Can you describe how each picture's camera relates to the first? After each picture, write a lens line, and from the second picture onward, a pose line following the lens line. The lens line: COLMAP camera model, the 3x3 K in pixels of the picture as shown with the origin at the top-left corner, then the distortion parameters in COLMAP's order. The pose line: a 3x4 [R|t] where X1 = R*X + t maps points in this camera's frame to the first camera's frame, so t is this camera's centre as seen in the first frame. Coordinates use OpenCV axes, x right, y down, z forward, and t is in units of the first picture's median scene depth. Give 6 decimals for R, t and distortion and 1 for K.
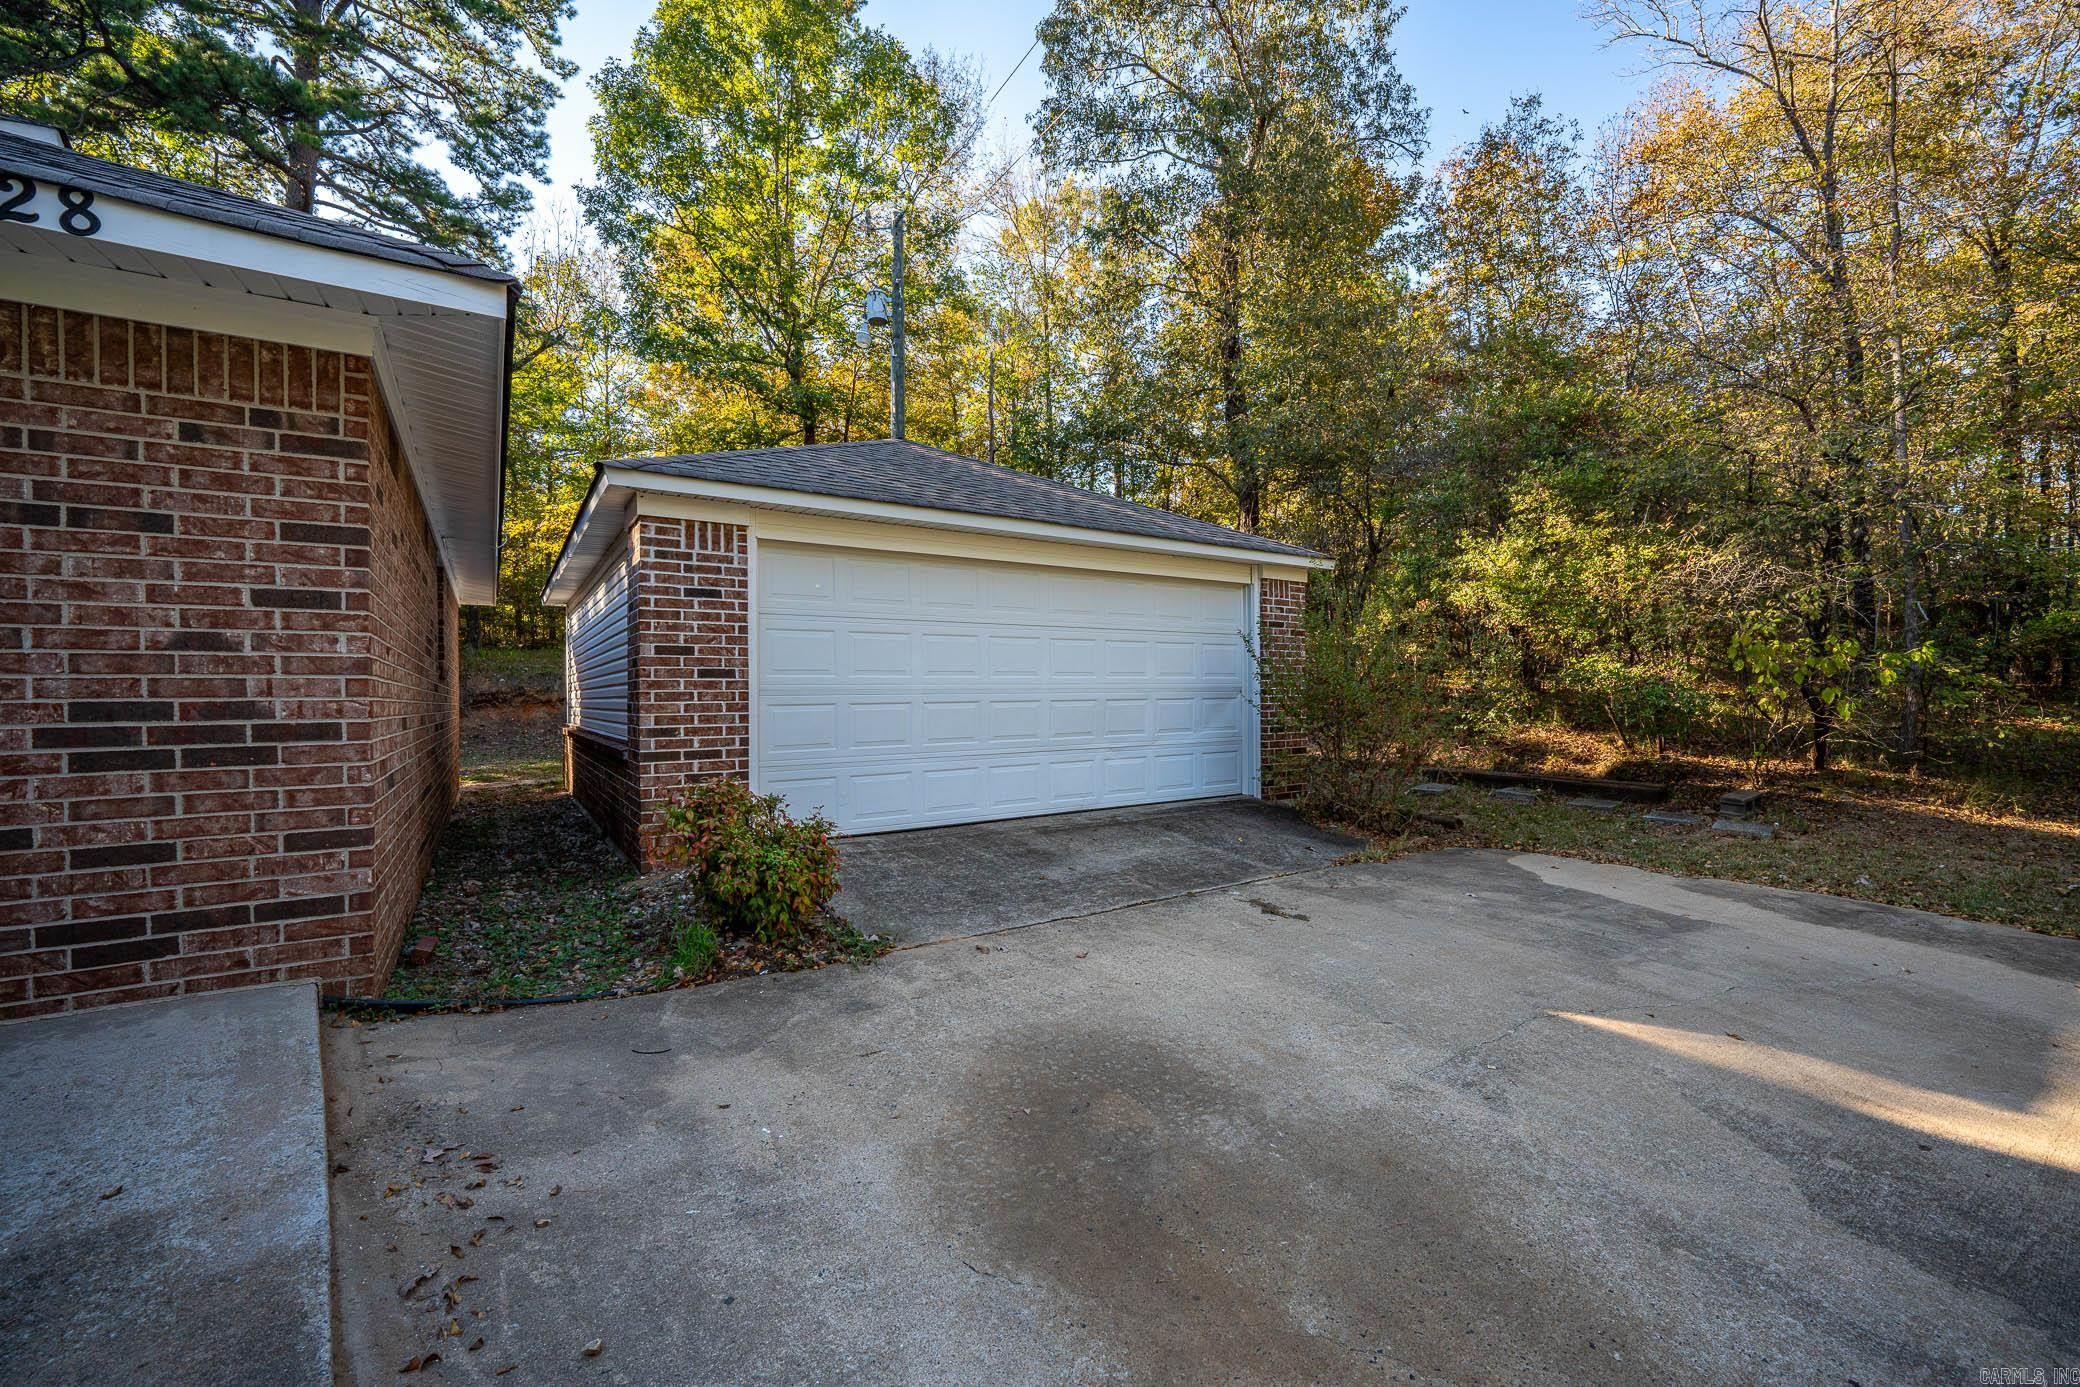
lens RADIAL K [[844.0, 0, 1039.8], [0, 844.0, 699.5], [0, 0, 1]] dist [-0.014108, 0.002830]
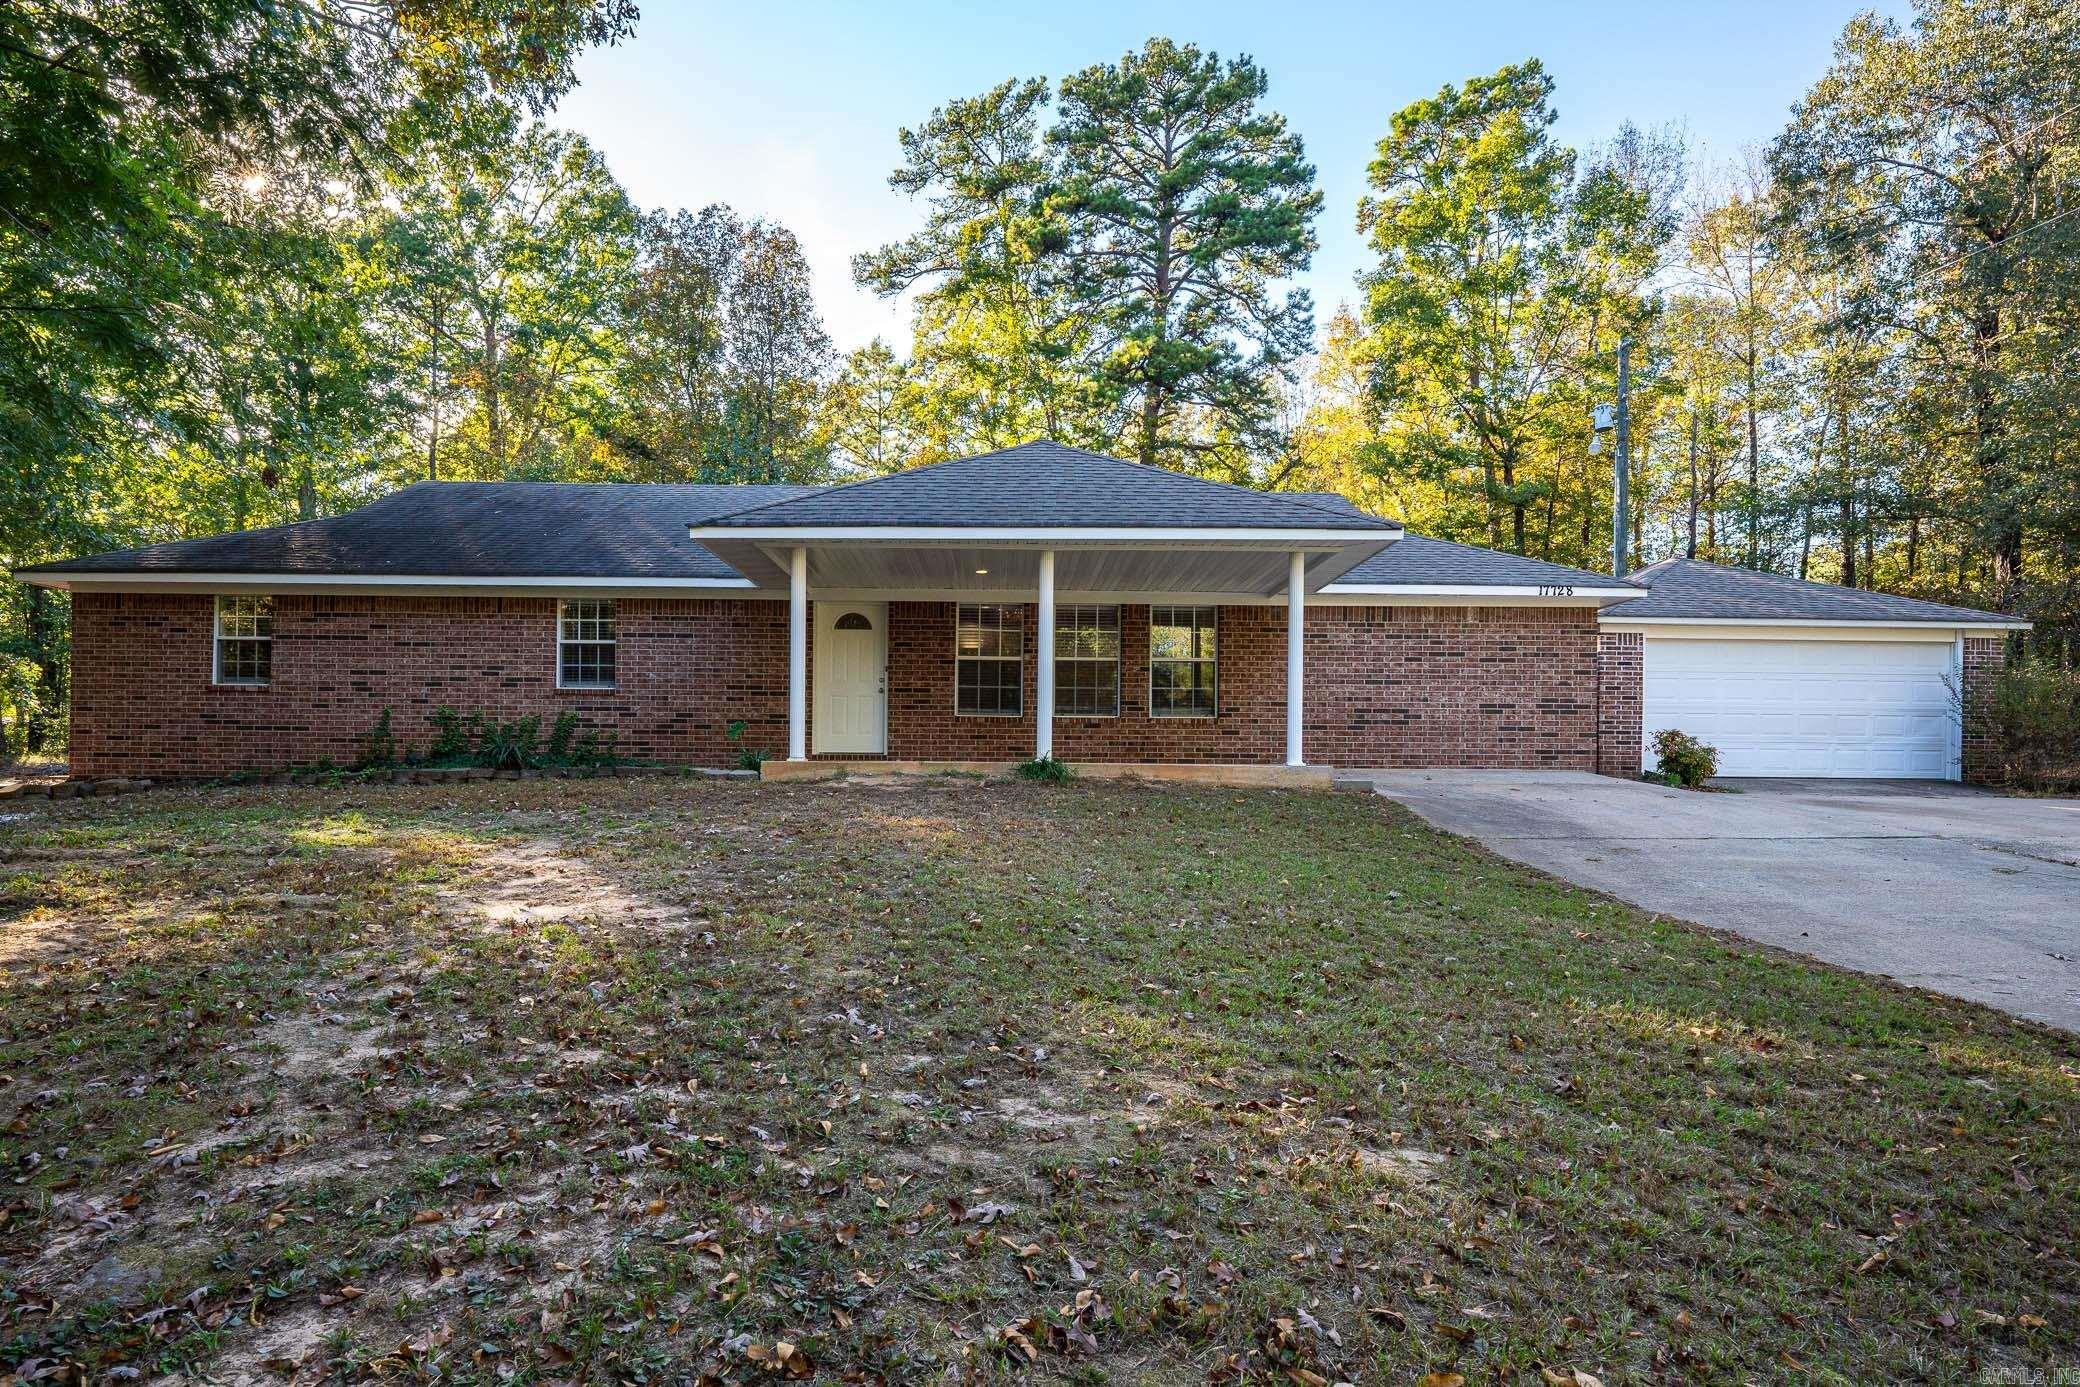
lens RADIAL K [[1060.9, 0, 997.7], [0, 1060.9, 767.1], [0, 0, 1]] dist [-0.007573, -0.001239]
pose [[0.838410, 0.020312, -0.544662, -0.488930], [-0.022190, 0.999749, 0.003125, 0.368155], [0.544589, 0.009466, 0.838650, -4.648507]]
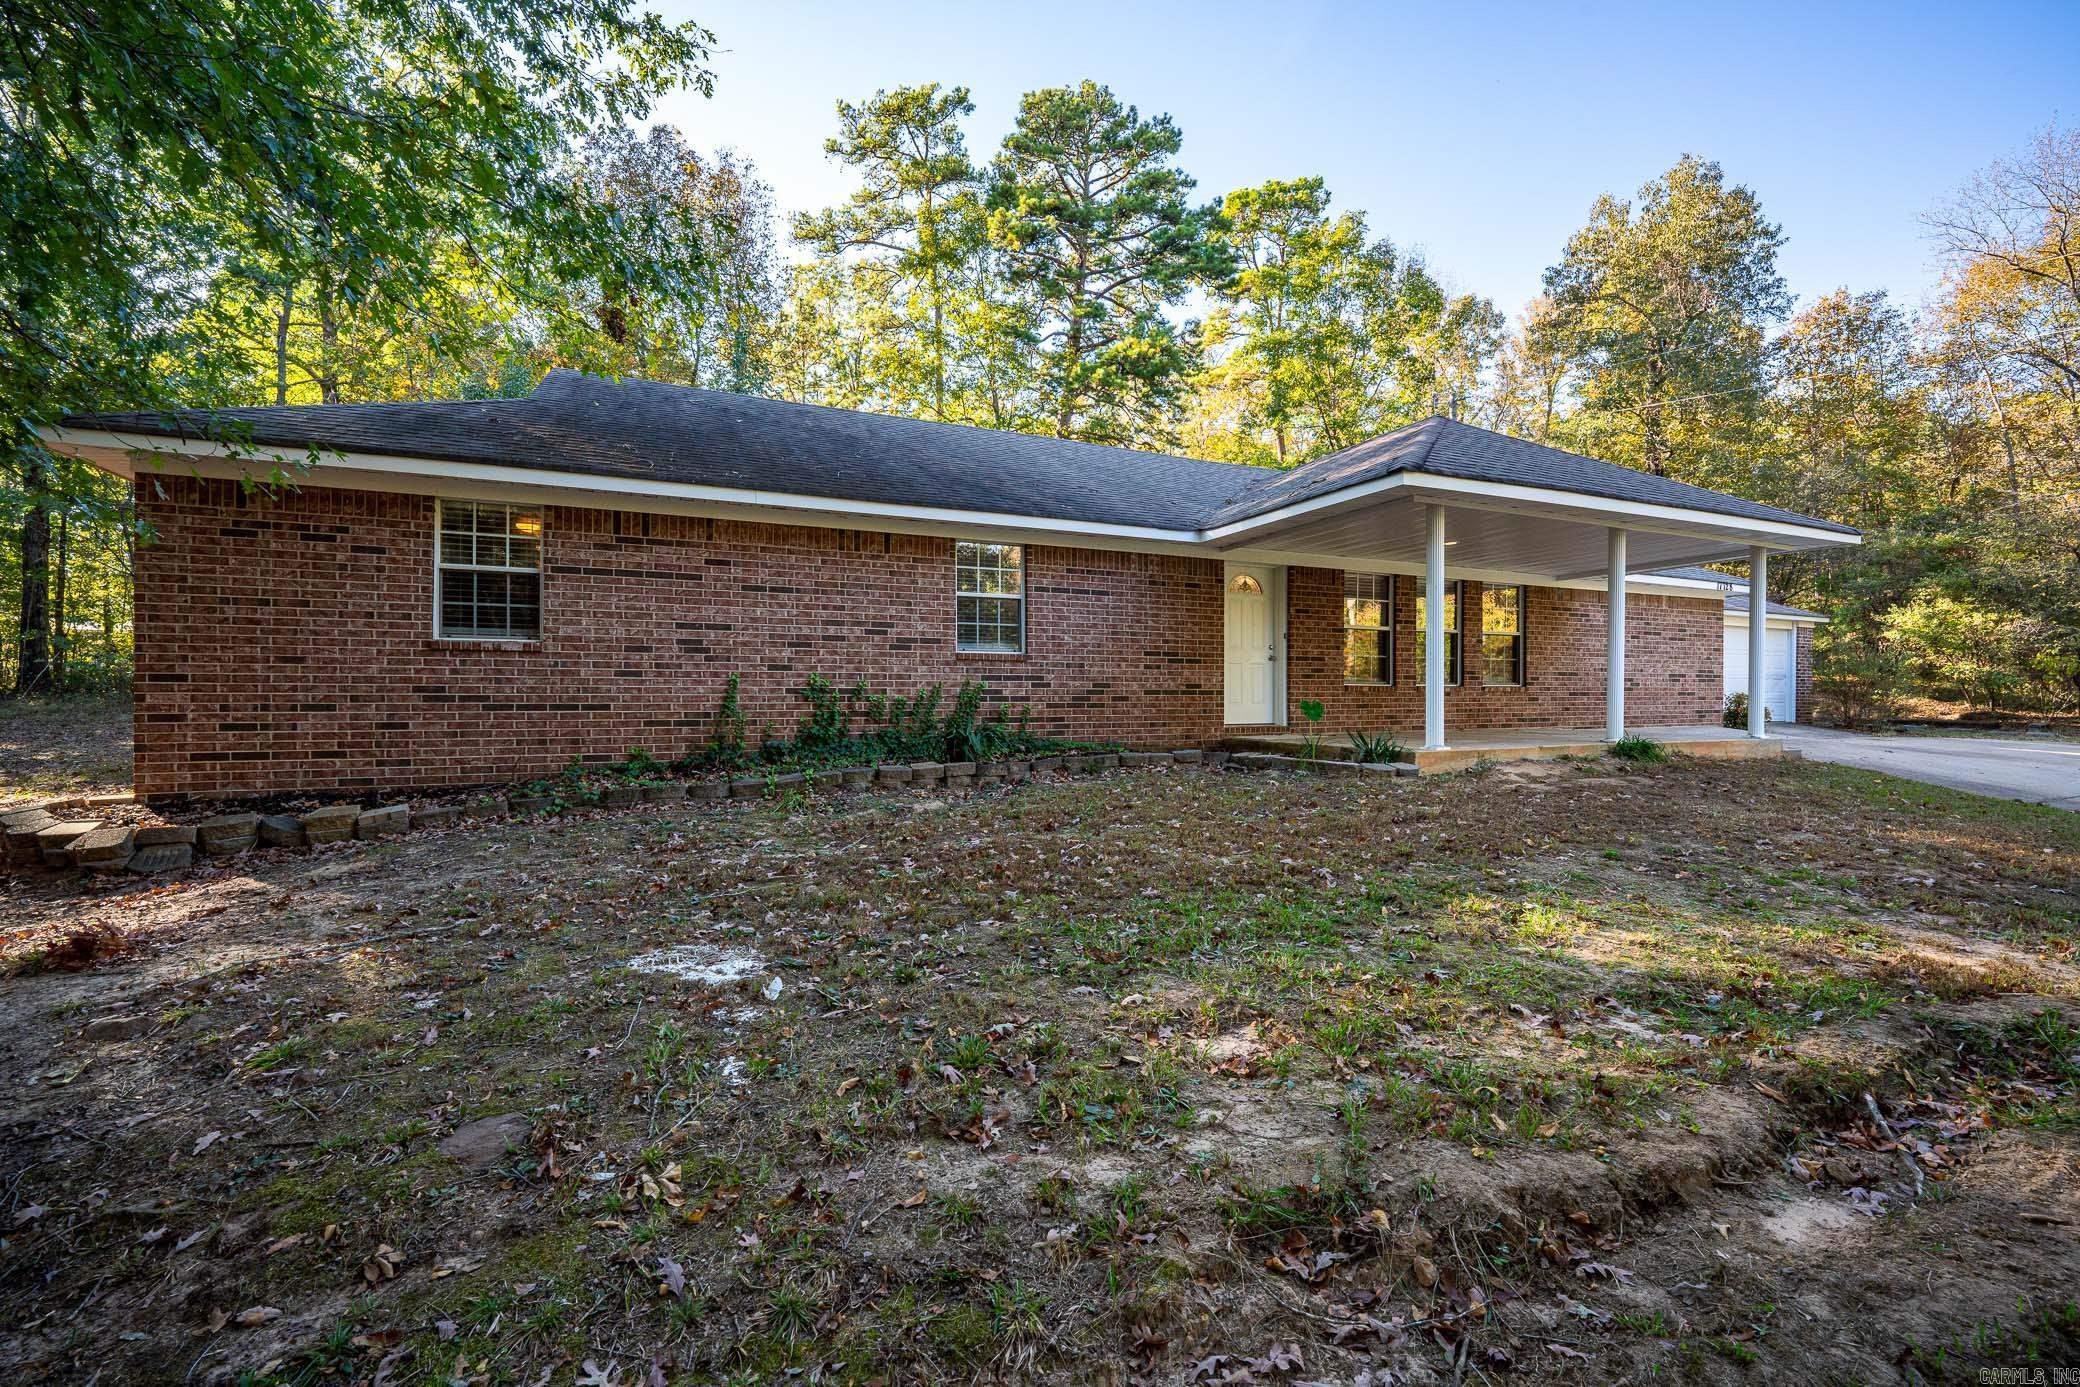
lens RADIAL K [[844.0, 0, 1039.8], [0, 844.0, 699.5], [0, 0, 1]] dist [-0.014108, 0.002830]
pose [[0.986911, 0.014456, -0.160614, -4.150506], [-0.014056, 0.999895, 0.003627, 0.220738], [0.160650, -0.001322, 0.987011, -4.679551]]
